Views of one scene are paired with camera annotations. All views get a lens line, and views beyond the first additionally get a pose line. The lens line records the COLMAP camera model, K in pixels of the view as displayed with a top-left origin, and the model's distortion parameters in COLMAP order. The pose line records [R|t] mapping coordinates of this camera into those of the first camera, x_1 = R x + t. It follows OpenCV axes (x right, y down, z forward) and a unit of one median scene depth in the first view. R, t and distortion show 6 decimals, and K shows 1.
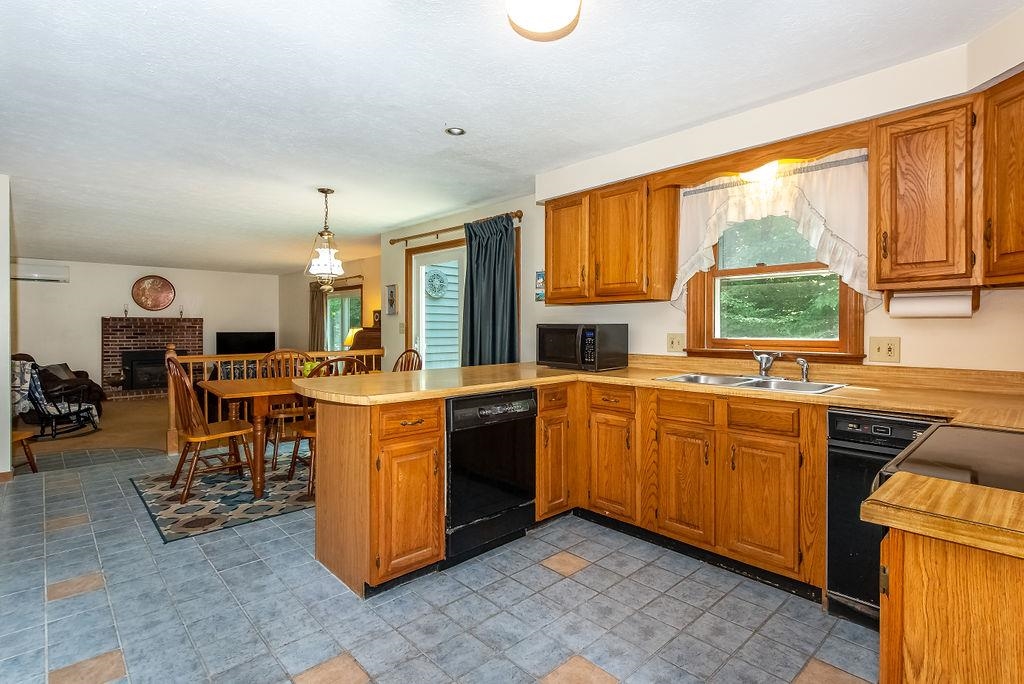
lens RADIAL K [[498.7, 0, 526.2], [0, 498.7, 333.4], [0, 0, 1]] dist [0.005960, -0.001521]
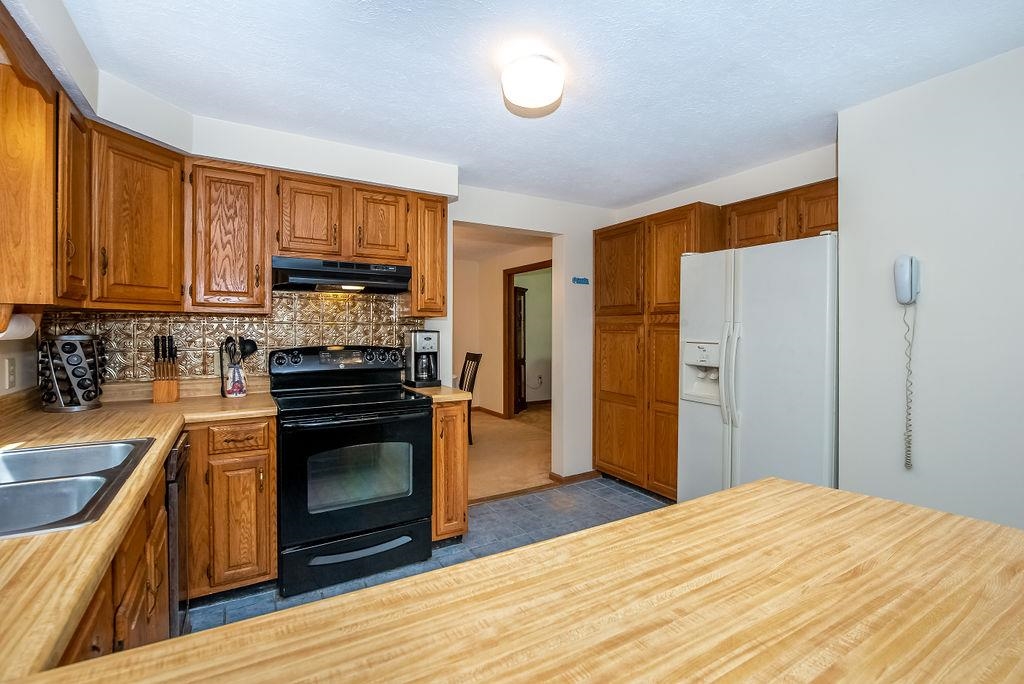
lens RADIAL K [[477.3, 0, 517.7], [0, 477.3, 332.3], [0, 0, 1]] dist [0.001367, 0.000204]
pose [[-0.974989, -0.004272, 0.222210, -0.103695], [0.002340, 0.999563, 0.029484, -0.050763], [-0.222239, 0.029267, -0.974553, 1.171235]]
